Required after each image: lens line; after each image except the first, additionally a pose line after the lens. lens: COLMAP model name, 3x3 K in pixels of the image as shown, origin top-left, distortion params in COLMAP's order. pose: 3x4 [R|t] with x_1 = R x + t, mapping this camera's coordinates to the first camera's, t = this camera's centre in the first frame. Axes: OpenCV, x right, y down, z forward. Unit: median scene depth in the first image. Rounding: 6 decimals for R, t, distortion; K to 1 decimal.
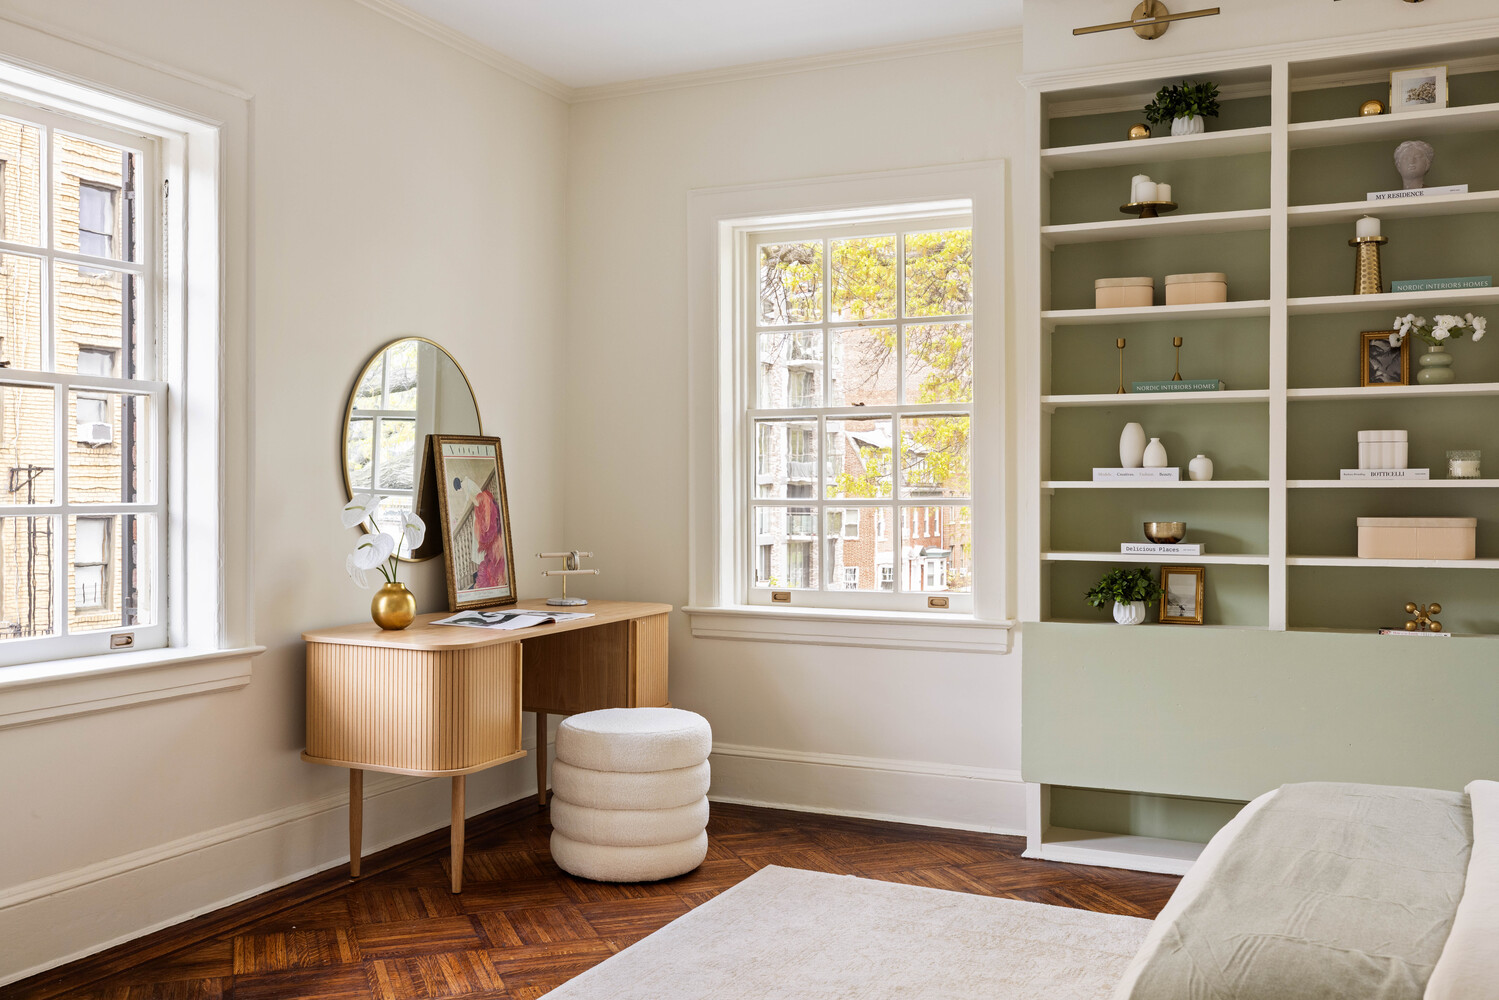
lens RADIAL K [[1456.8, 0, 748.3], [0, 1456.8, 496.9], [0, 0, 1]] dist [0.005790, 0.000000]
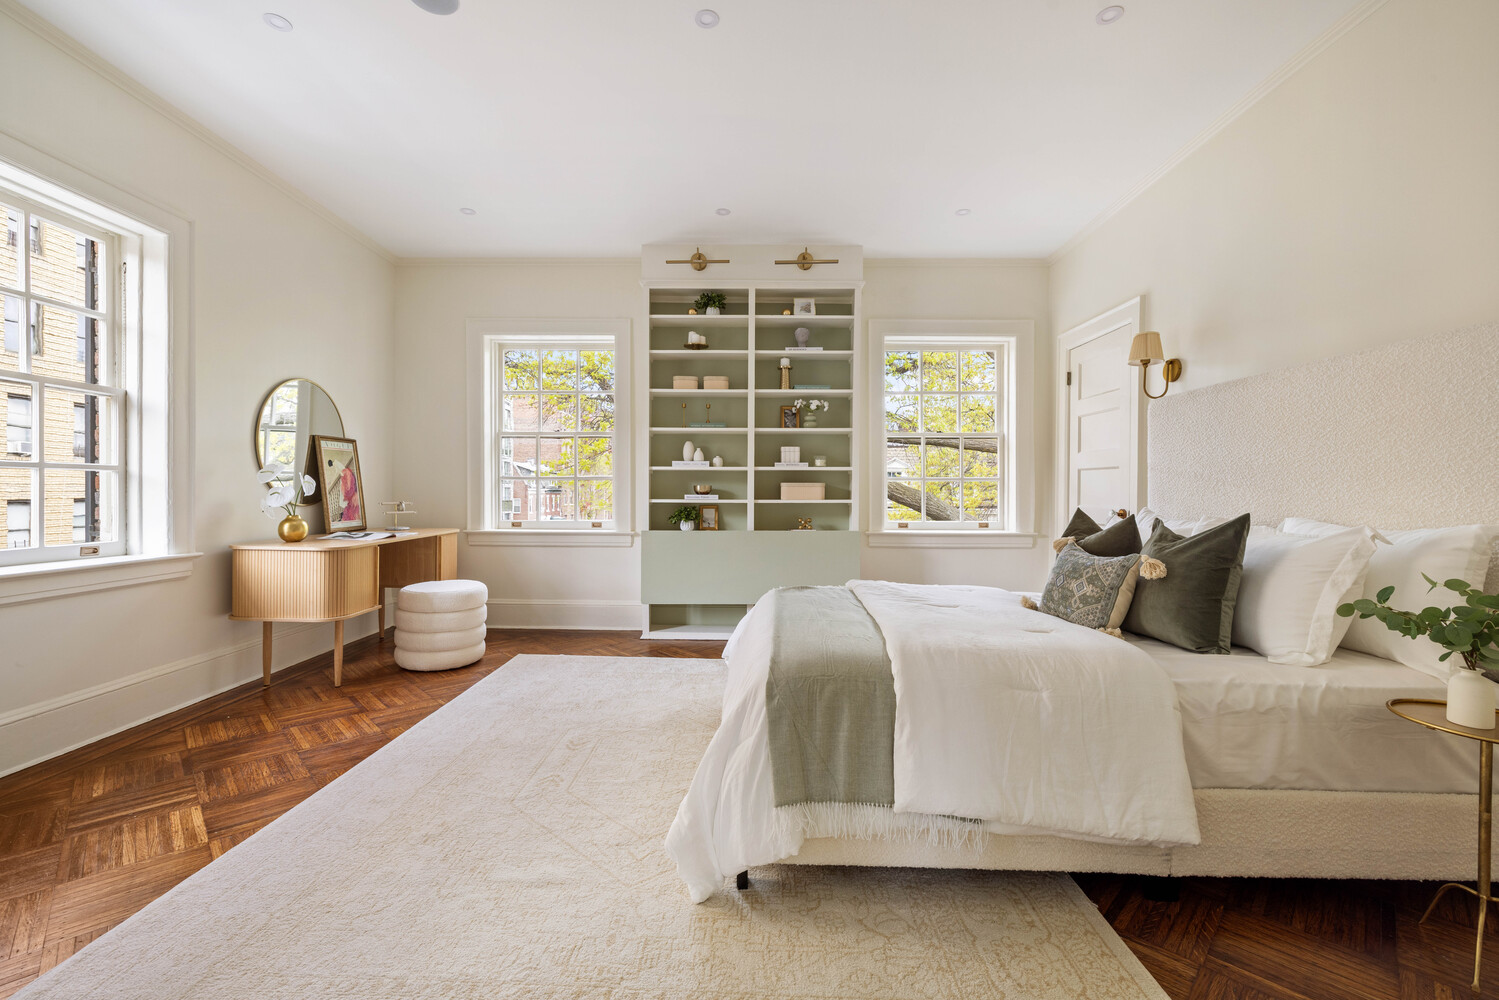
lens RADIAL K [[639.4, 0, 749.7], [0, 639.4, 497.7], [0, 0, 1]] dist [0.007009, -0.000011]
pose [[0.907589, -0.000178, 0.419859, -0.069823], [-0.000093, 1.000000, 0.000623, 0.037795], [-0.419859, -0.000605, 0.907589, 0.067768]]
